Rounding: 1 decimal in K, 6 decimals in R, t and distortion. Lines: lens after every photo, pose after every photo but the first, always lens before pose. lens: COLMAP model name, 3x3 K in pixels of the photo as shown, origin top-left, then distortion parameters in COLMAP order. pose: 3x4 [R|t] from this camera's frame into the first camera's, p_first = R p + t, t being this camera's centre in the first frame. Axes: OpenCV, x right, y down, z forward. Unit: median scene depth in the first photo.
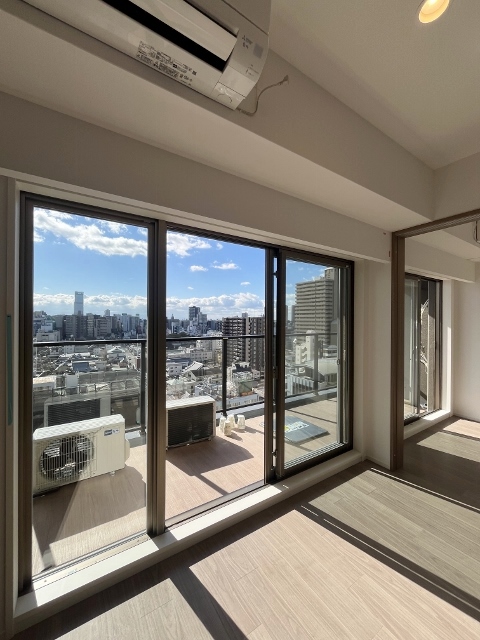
lens RADIAL K [[258.0, 0, 239.5], [0, 258.0, 320.6], [0, 0, 1]] dist [-0.000179, -0.000109]
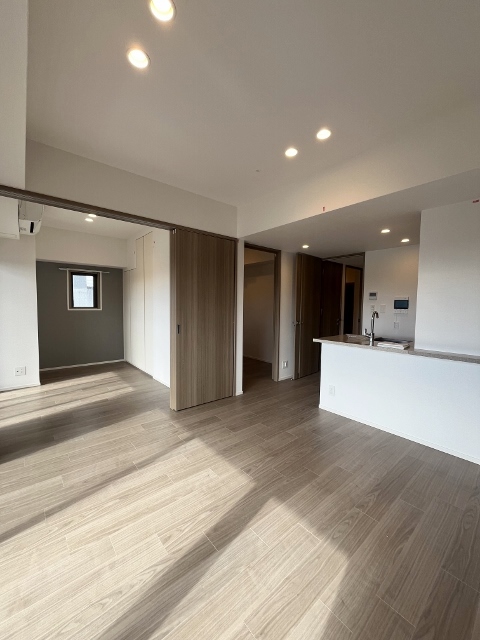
lens RADIAL K [[258.0, 0, 239.3], [0, 258.0, 319.8], [0, 0, 1]] dist [-0.000179, -0.000109]
pose [[-0.121148, -0.067547, 0.990334, -0.495521], [-0.013800, 0.997700, 0.066361, 0.045949], [-0.992538, -0.005627, -0.121802, 0.398618]]
